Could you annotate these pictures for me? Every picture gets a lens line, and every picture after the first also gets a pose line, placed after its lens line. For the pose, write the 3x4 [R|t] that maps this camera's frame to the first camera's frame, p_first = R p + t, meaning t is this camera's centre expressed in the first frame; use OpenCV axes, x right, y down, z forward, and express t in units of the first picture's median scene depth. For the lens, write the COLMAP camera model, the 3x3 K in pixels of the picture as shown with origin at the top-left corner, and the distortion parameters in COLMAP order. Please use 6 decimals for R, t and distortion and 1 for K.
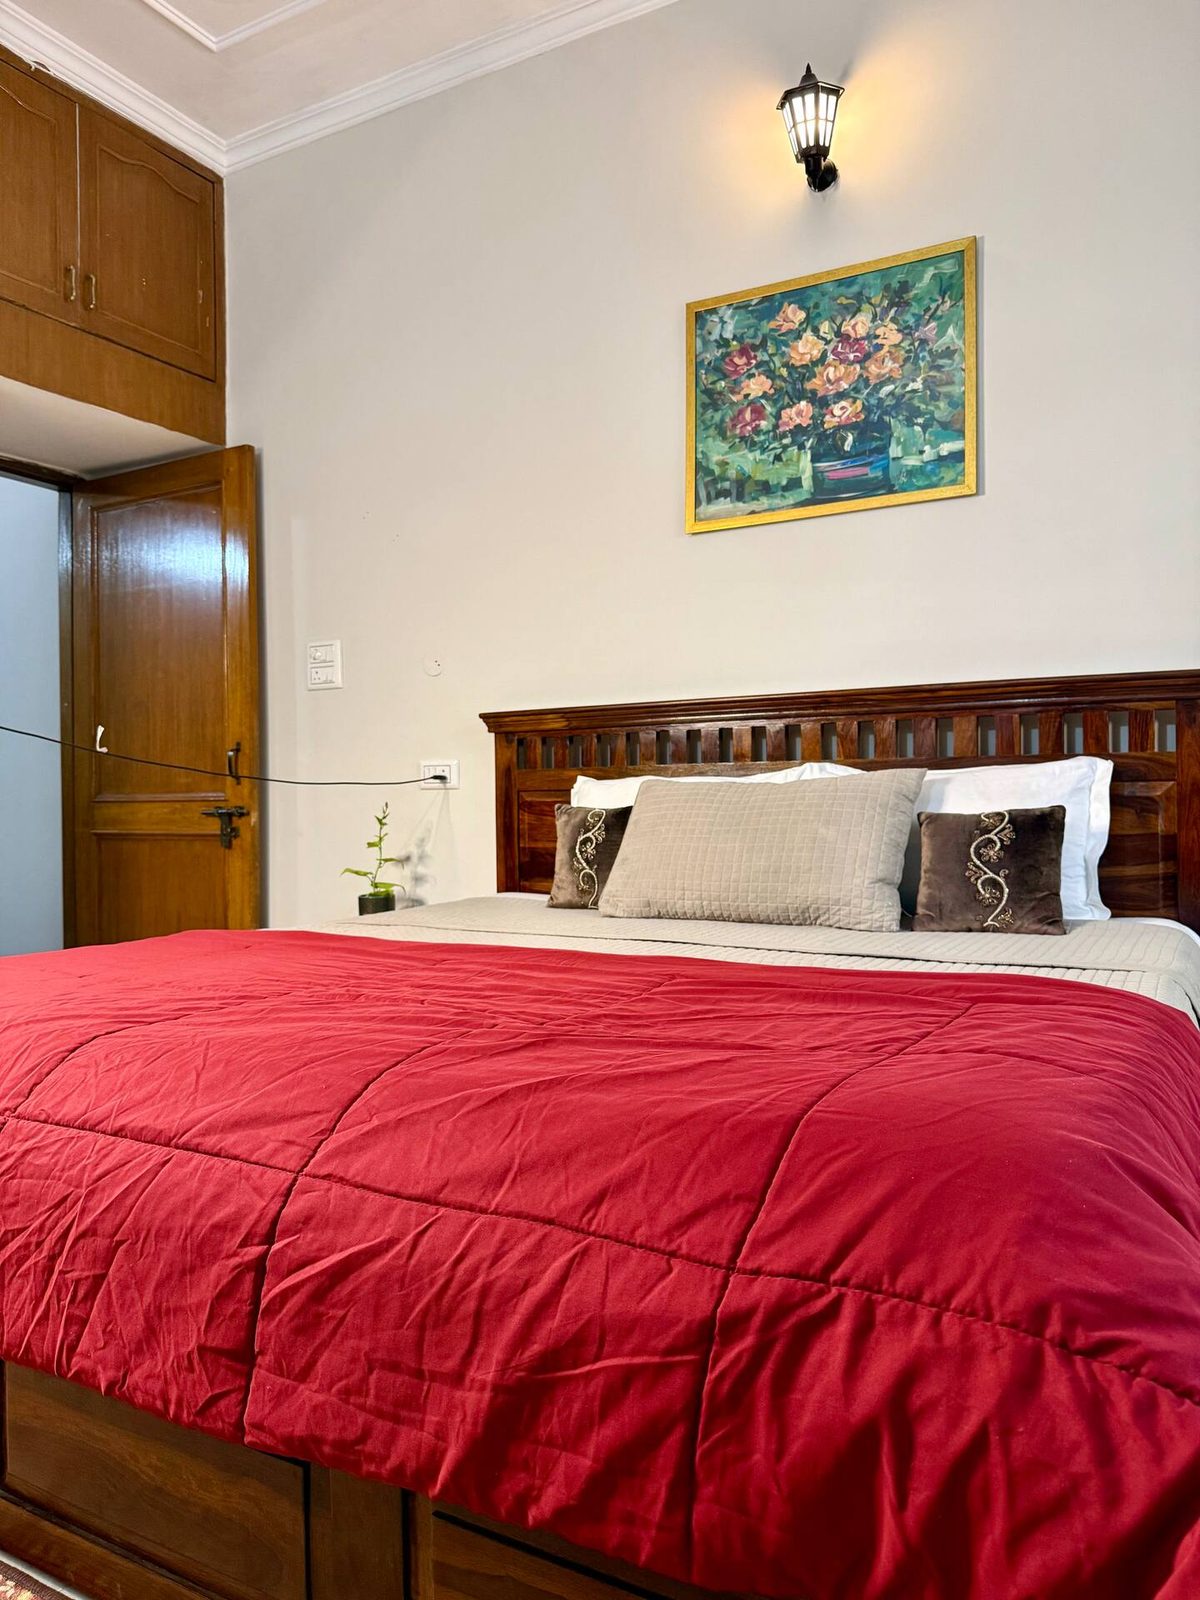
lens RADIAL K [[1121.9, 0, 603.3], [0, 1121.9, 793.0], [0, 0, 1]] dist [0.039722, -0.046943]
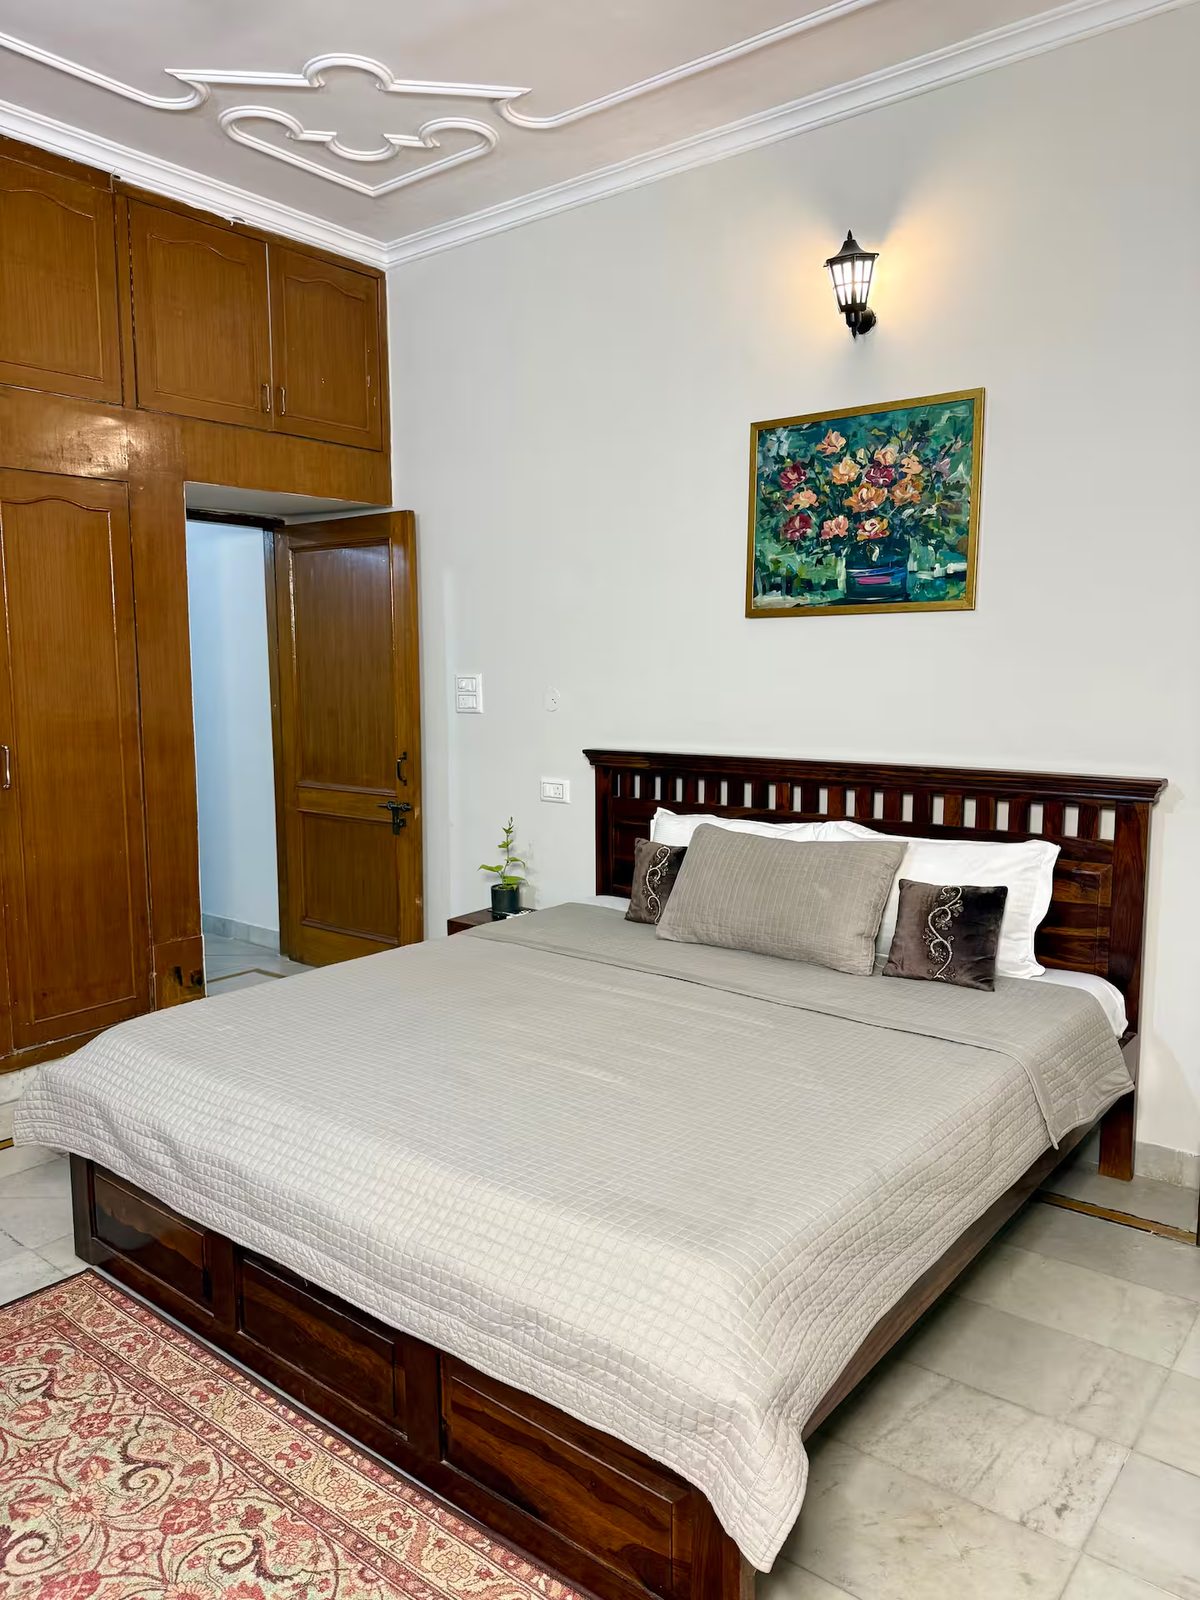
lens RADIAL K [[1121.9, 0, 591.5], [0, 1121.9, 806.4], [0, 0, 1]] dist [0.039722, -0.046943]
pose [[0.984781, 0.027203, -0.171658, 0.130453], [-0.004811, 0.991563, 0.129536, -0.195630], [0.173733, -0.126738, 0.976603, -0.257769]]
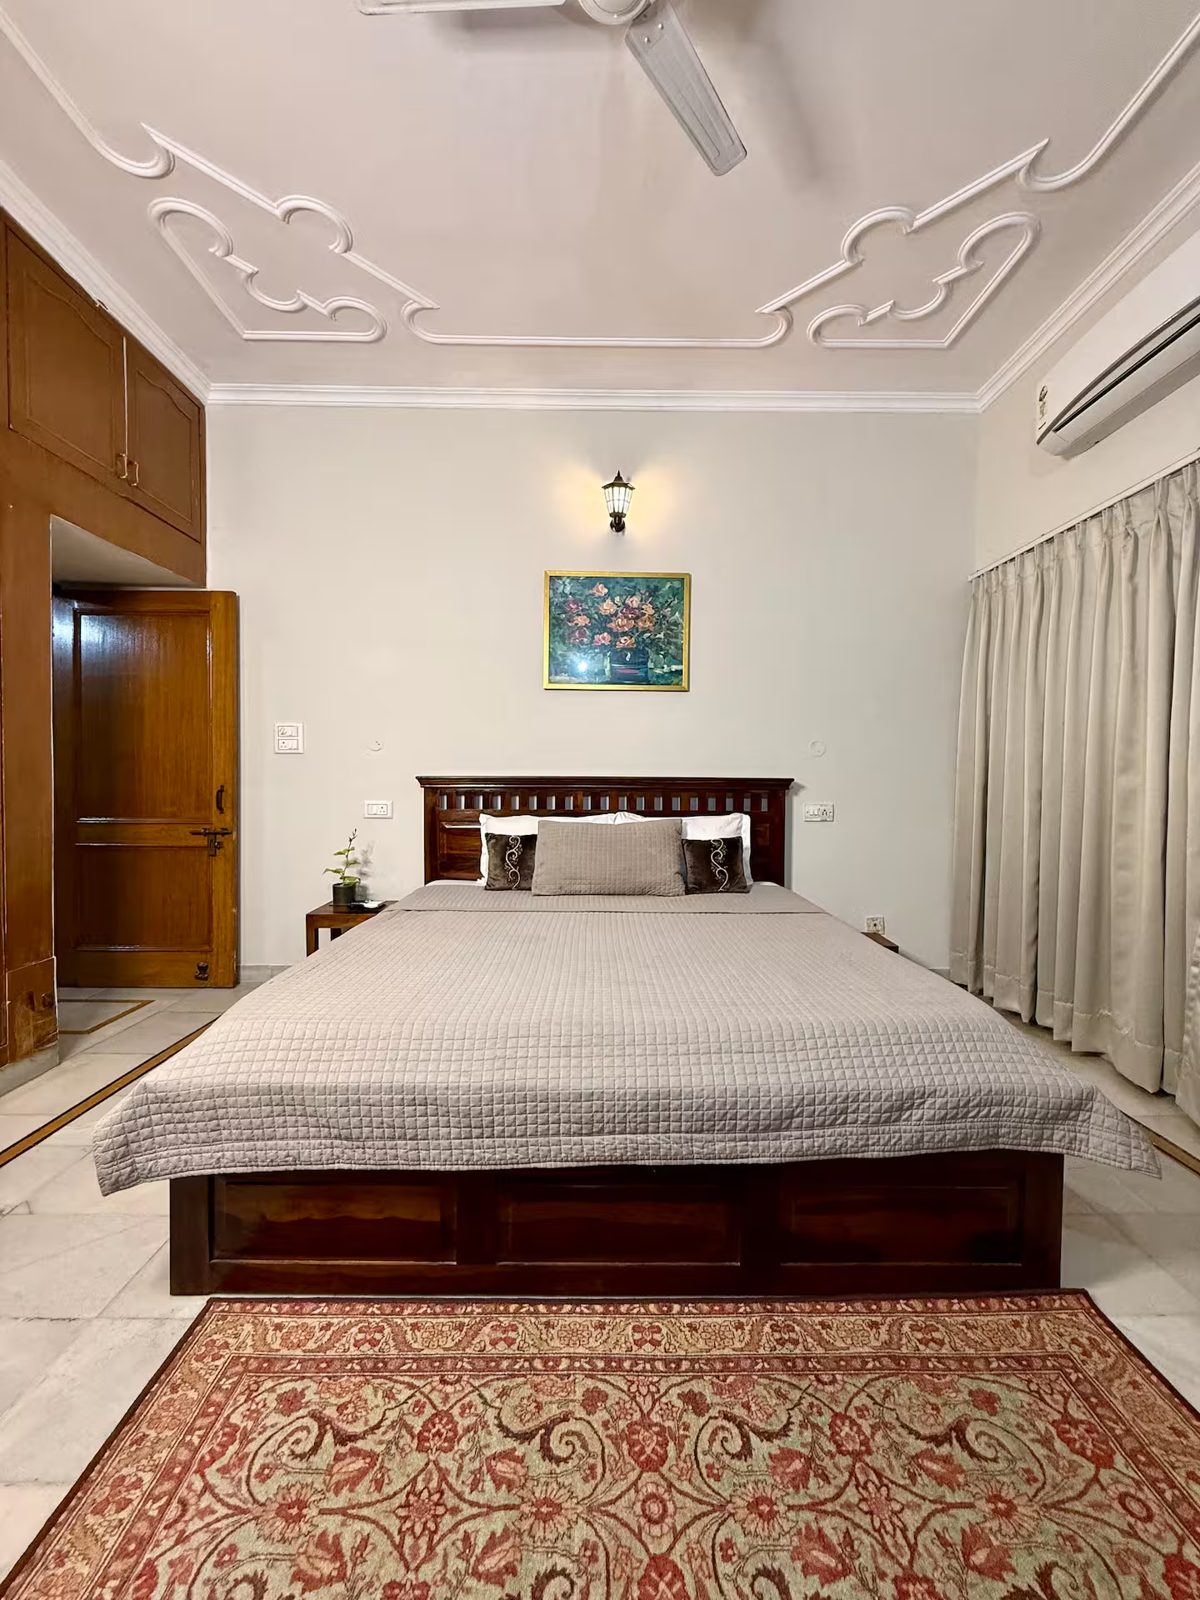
lens RADIAL K [[638.7, 0, 600.9], [0, 638.7, 795.8], [0, 0, 1]] dist [-0.001564, 0.000012]
pose [[0.867857, 0.005983, 0.496779, -0.404037], [-0.018153, 0.999642, 0.019674, -0.076128], [-0.496483, -0.026092, 0.867654, -0.003886]]
